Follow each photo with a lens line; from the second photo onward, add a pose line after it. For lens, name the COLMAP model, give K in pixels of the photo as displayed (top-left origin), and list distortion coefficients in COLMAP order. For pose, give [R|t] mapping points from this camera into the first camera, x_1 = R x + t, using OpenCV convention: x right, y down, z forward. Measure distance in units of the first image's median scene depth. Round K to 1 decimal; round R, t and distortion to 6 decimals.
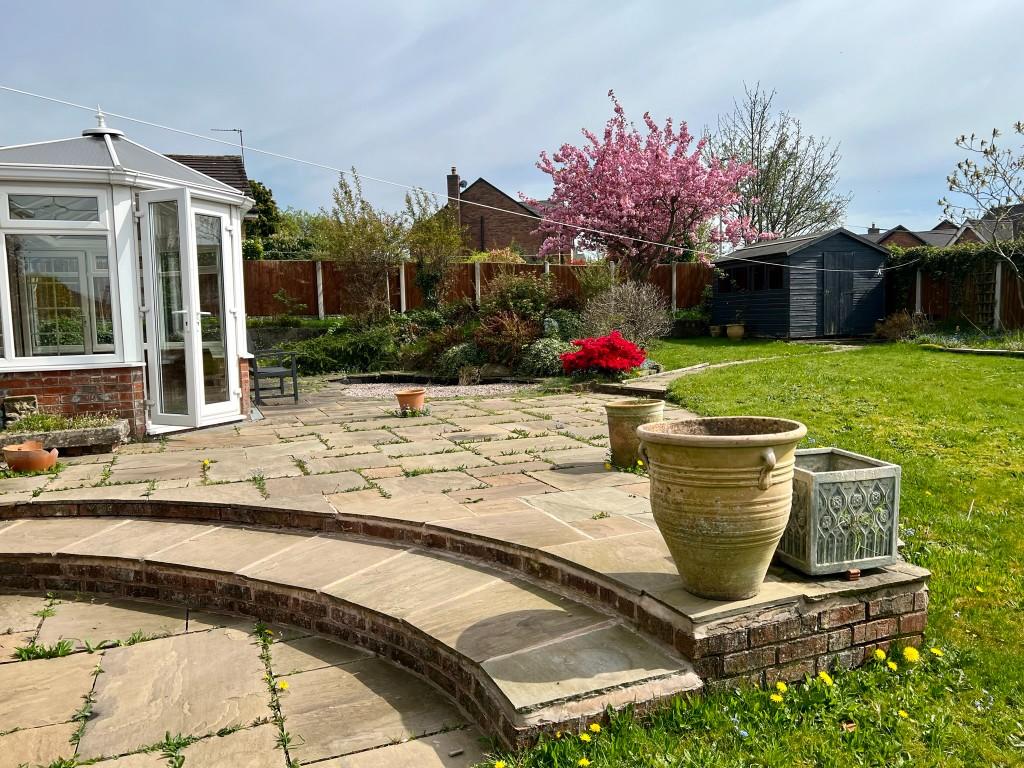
lens RADIAL K [[765.7, 0, 512.0], [0, 765.7, 384.0], [0, 0, 1]] dist [0.090222, -0.115878]
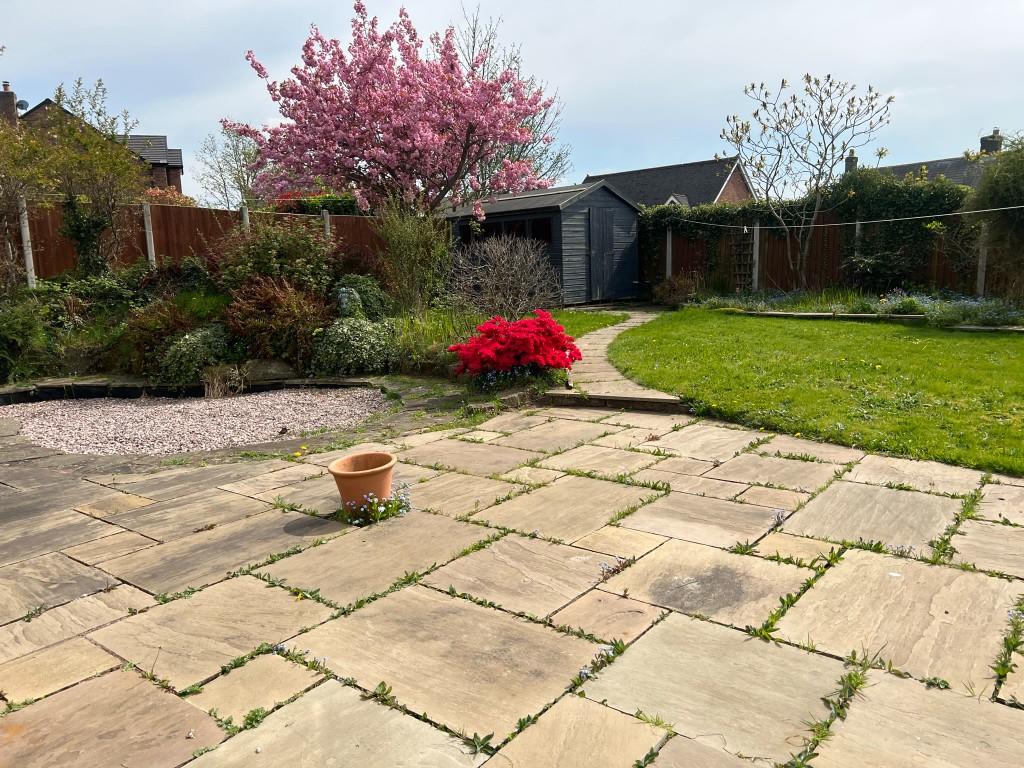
lens RADIAL K [[765.7, 0, 512.0], [0, 765.7, 384.0], [0, 0, 1]] dist [0.090222, -0.115878]
pose [[0.866202, -0.081067, 0.493075, -0.158217], [0.055361, 0.996247, 0.066541, -0.035928], [-0.496619, -0.030340, 0.867438, 0.312654]]
